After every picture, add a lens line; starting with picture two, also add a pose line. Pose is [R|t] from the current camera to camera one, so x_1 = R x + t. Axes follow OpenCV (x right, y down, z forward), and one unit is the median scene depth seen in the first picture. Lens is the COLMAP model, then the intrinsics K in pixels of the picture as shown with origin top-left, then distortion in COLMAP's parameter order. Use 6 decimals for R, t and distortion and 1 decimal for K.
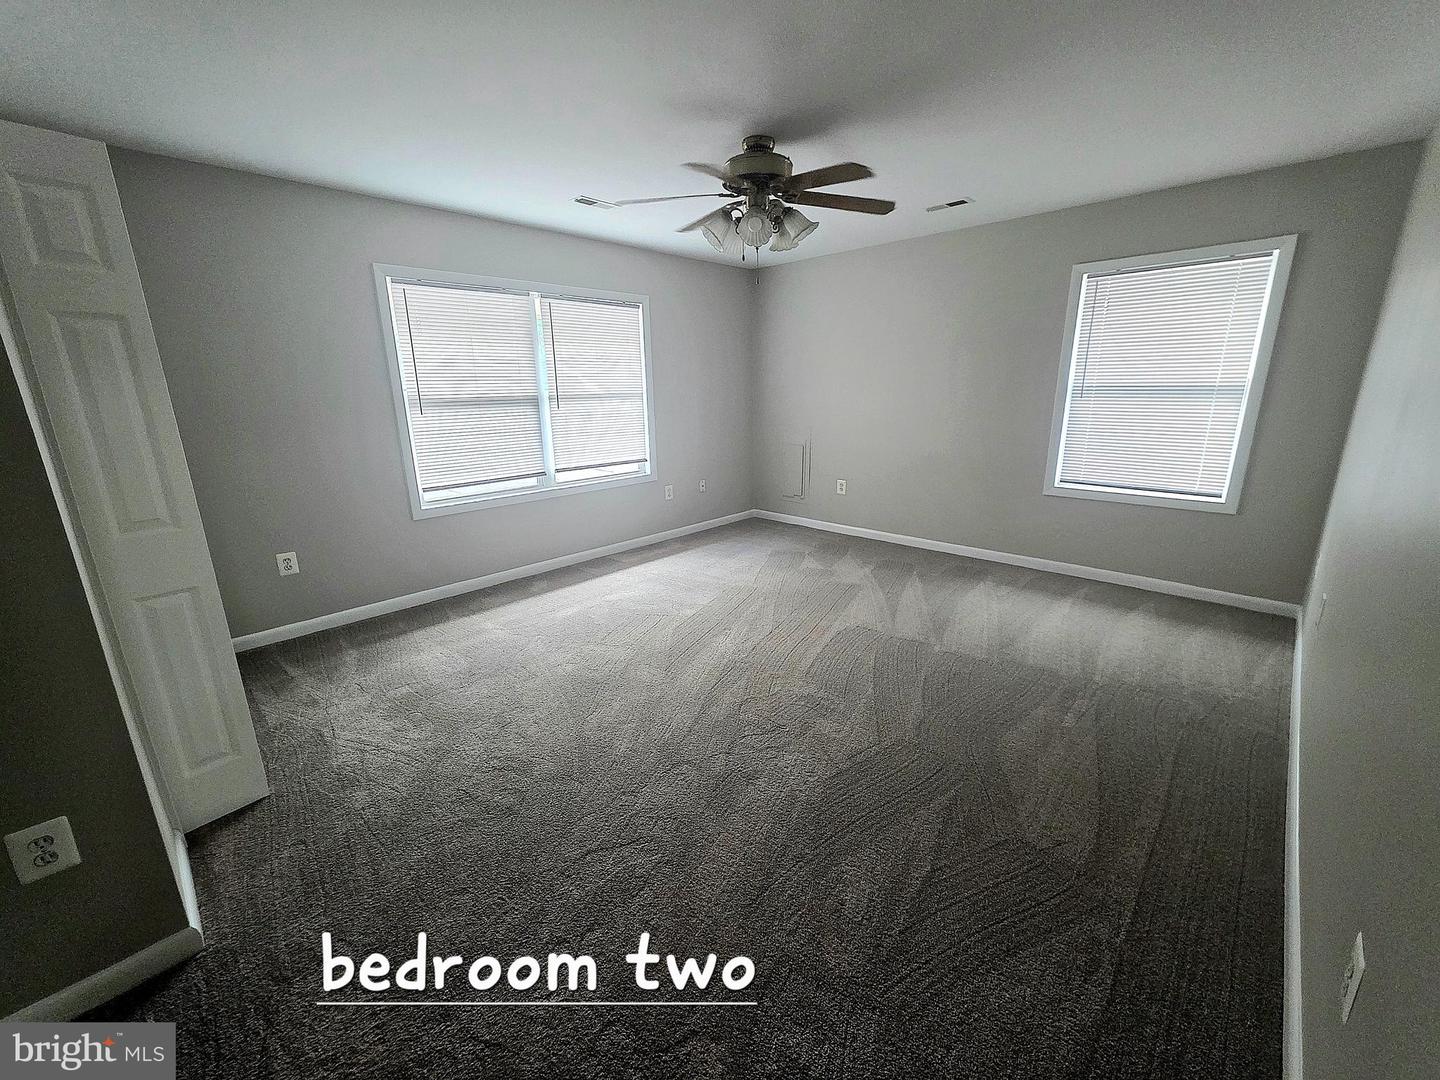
lens RADIAL K [[577.4, 0, 724.9], [0, 577.4, 539.3], [0, 0, 1]] dist [0.000980, 0.000408]
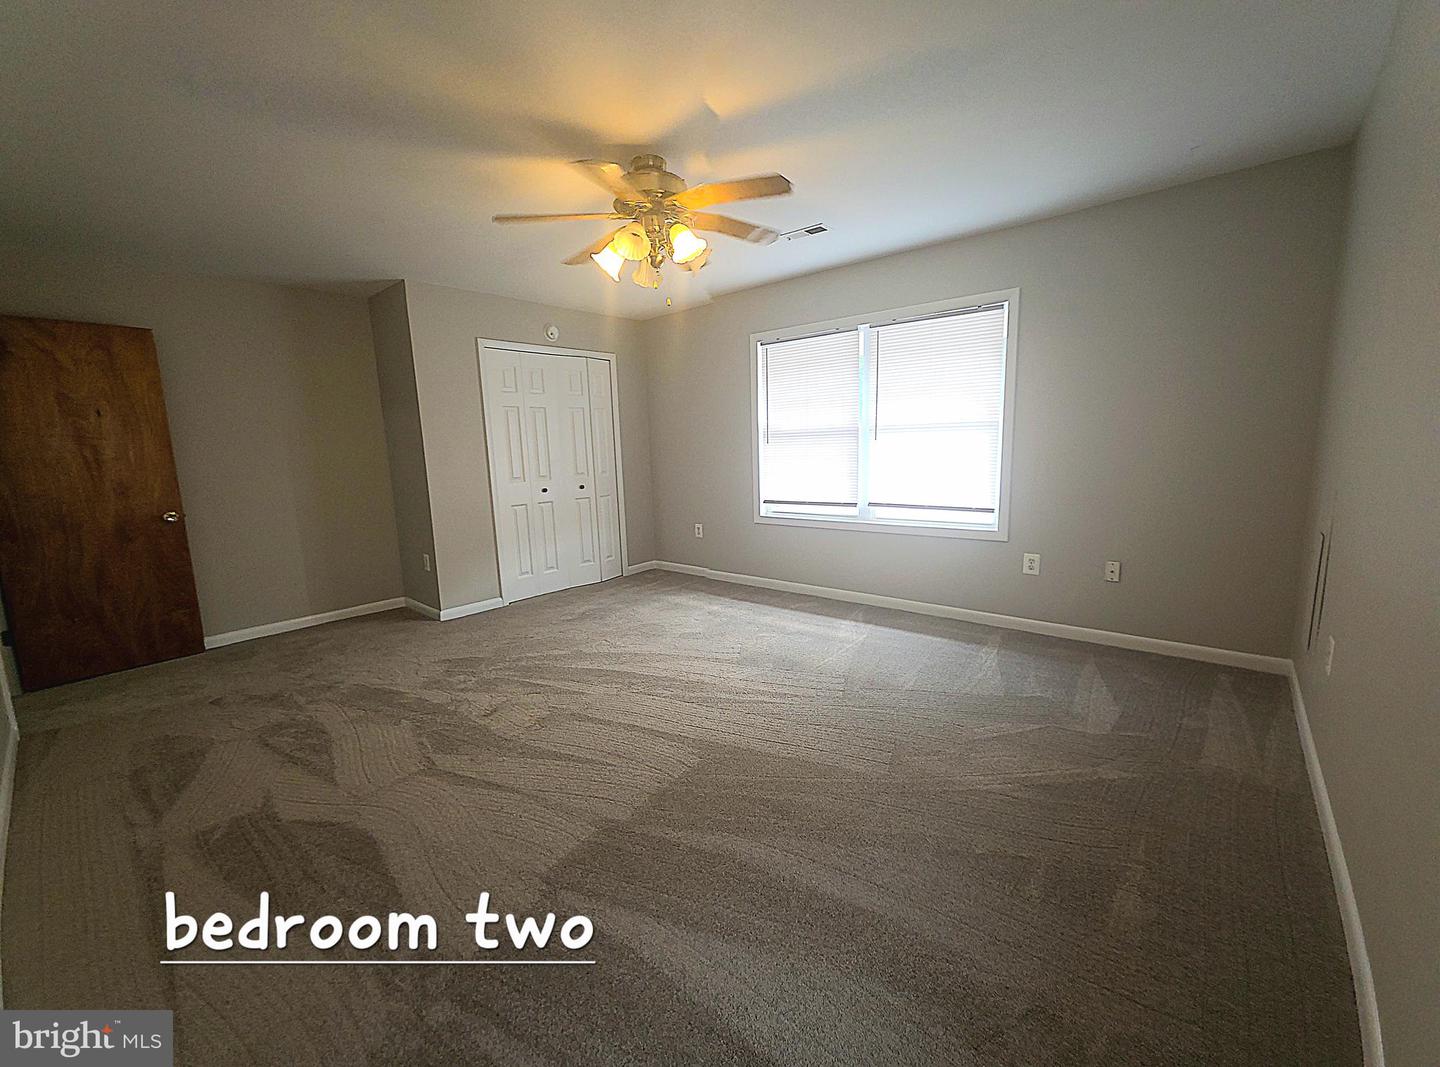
lens RADIAL K [[567.2, 0, 719.0], [0, 567.2, 528.8], [0, 0, 1]] dist [0.003256, -0.006187]
pose [[0.082756, 0.170787, -0.981826, 0.621389], [-0.227399, 0.962451, 0.148250, -0.161606], [0.970279, 0.210998, 0.118486, 0.655719]]
